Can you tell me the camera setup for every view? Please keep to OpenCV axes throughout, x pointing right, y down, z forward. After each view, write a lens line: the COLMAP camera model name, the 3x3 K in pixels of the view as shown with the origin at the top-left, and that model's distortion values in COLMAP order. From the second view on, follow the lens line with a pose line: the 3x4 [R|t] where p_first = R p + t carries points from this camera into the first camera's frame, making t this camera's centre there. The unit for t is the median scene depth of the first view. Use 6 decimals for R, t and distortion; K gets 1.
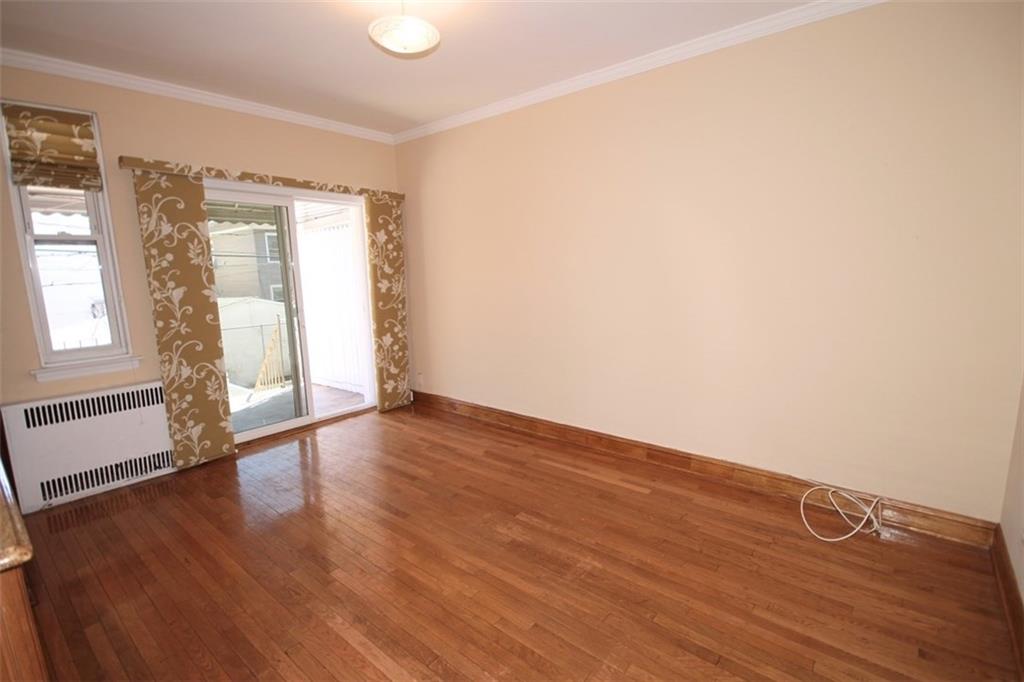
lens RADIAL K [[470.9, 0, 520.5], [0, 470.9, 342.0], [0, 0, 1]] dist [0.006201, -0.002602]
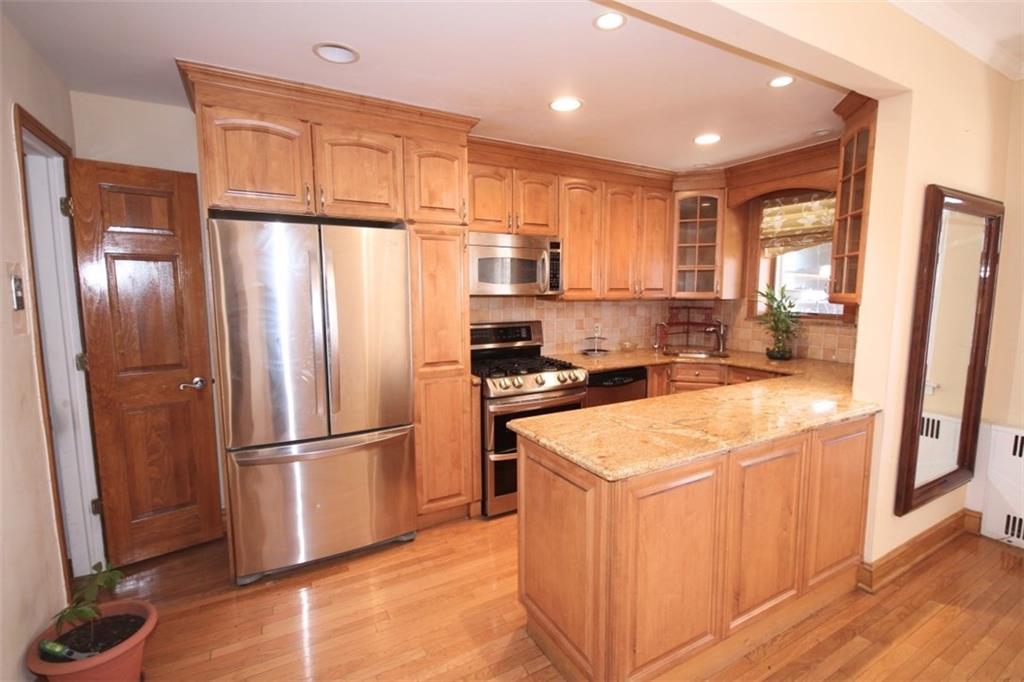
lens RADIAL K [[470.9, 0, 519.1], [0, 470.9, 340.6], [0, 0, 1]] dist [0.006201, -0.002602]
pose [[-0.351658, 0.127373, -0.927422, 0.128070], [-0.134860, 0.973473, 0.184834, -0.067655], [0.926363, 0.190070, -0.325152, 0.287865]]
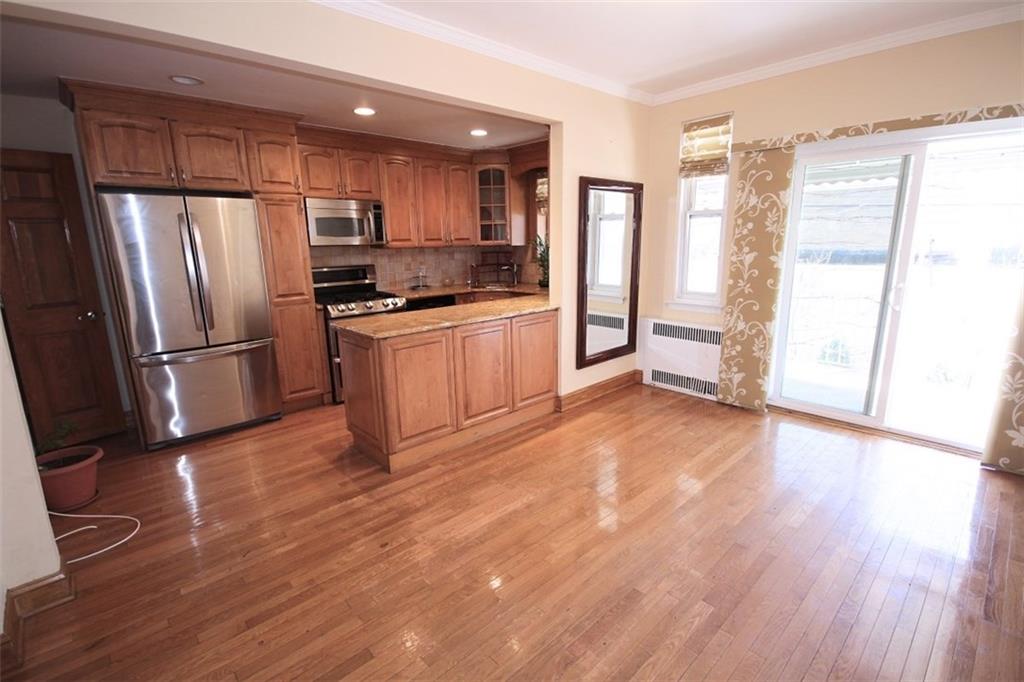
lens RADIAL K [[470.9, 0, 517.8], [0, 470.9, 342.3], [0, 0, 1]] dist [0.006201, -0.002602]
pose [[-0.123452, 0.241208, -0.962589, 0.487858], [-0.136857, 0.956602, 0.257259, -0.120921], [0.982868, 0.163496, -0.085084, 0.564463]]
